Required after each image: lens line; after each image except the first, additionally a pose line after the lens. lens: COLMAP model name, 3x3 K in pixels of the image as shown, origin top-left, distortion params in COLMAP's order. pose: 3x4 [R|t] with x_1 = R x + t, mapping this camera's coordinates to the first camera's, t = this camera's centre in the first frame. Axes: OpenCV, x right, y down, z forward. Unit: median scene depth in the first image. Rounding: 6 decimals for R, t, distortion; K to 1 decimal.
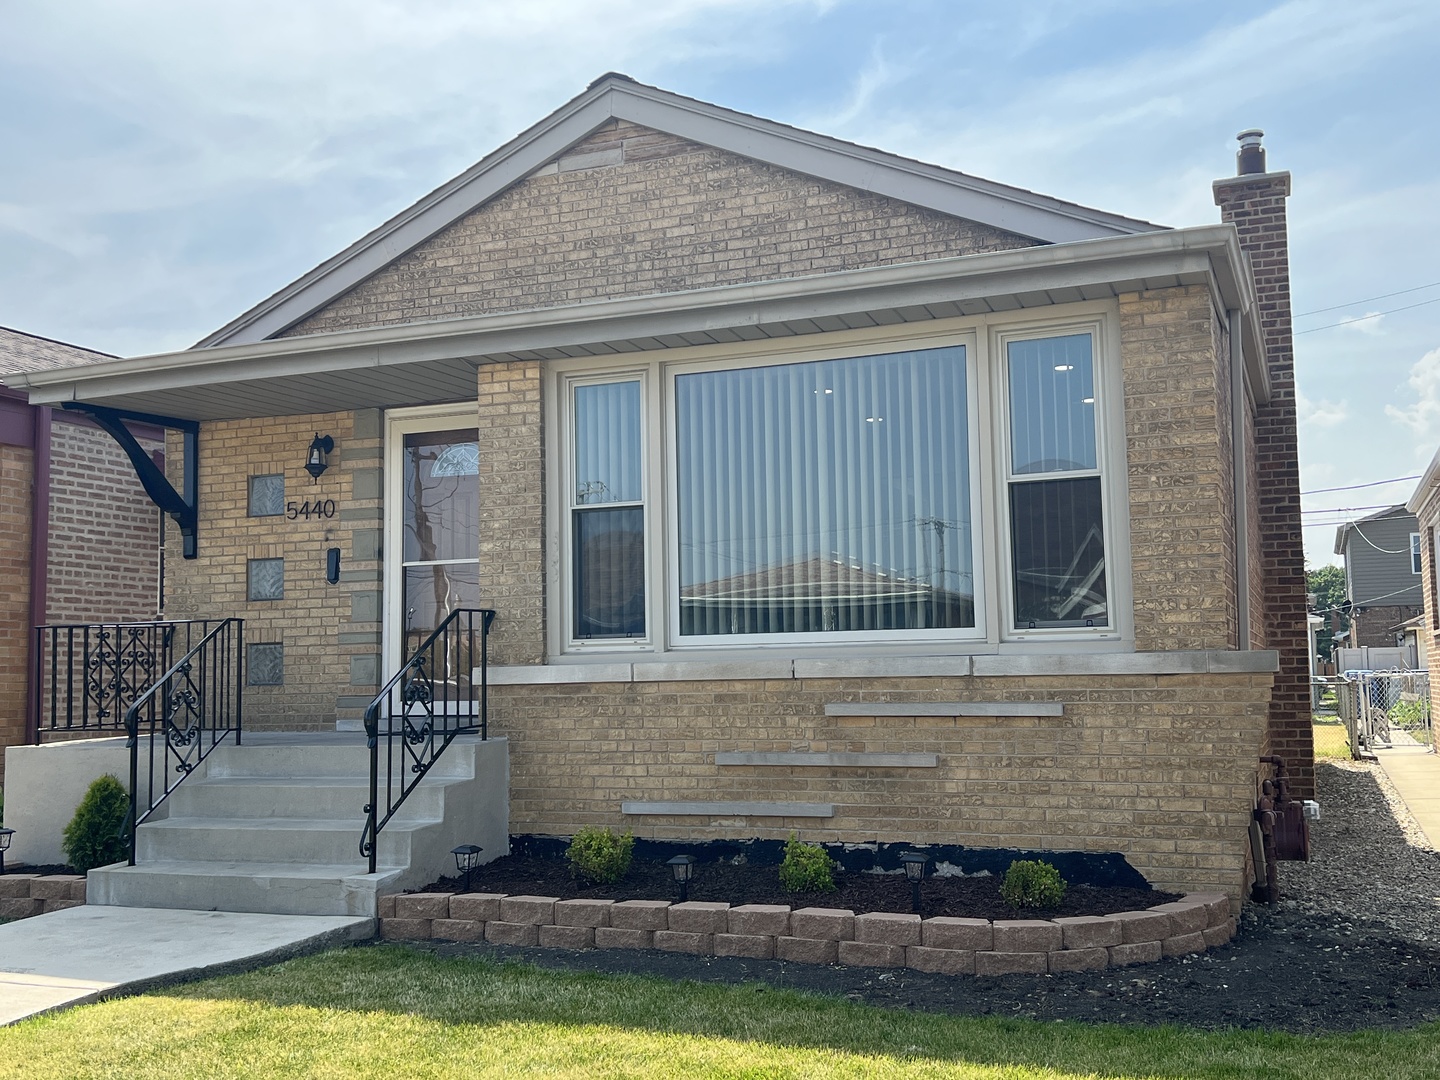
lens RADIAL K [[1476.7, 0, 718.6], [0, 1476.7, 538.6], [0, 0, 1]] dist [0.071781, 0.000000]
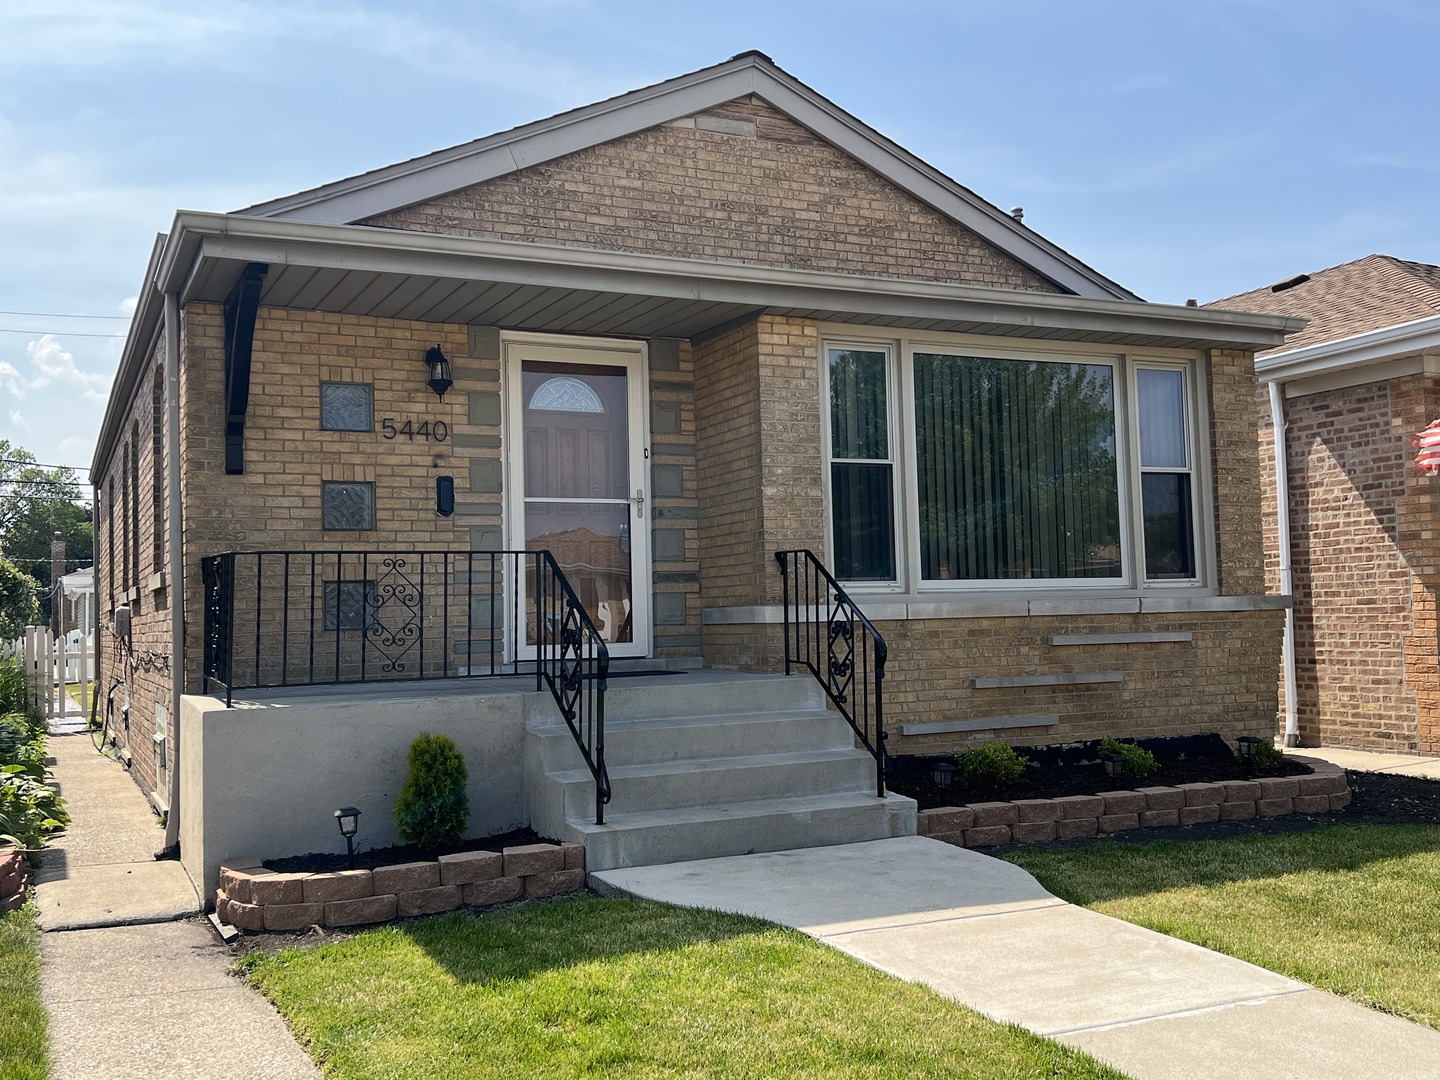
lens RADIAL K [[1393.4, 0, 718.8], [0, 1393.4, 537.3], [0, 0, 1]] dist [0.056013, 0.000000]
pose [[0.673949, 0.042928, 0.737529, -0.932420], [-0.055608, 0.998426, -0.007299, 0.048941], [-0.736682, -0.036094, 0.675276, 0.377960]]
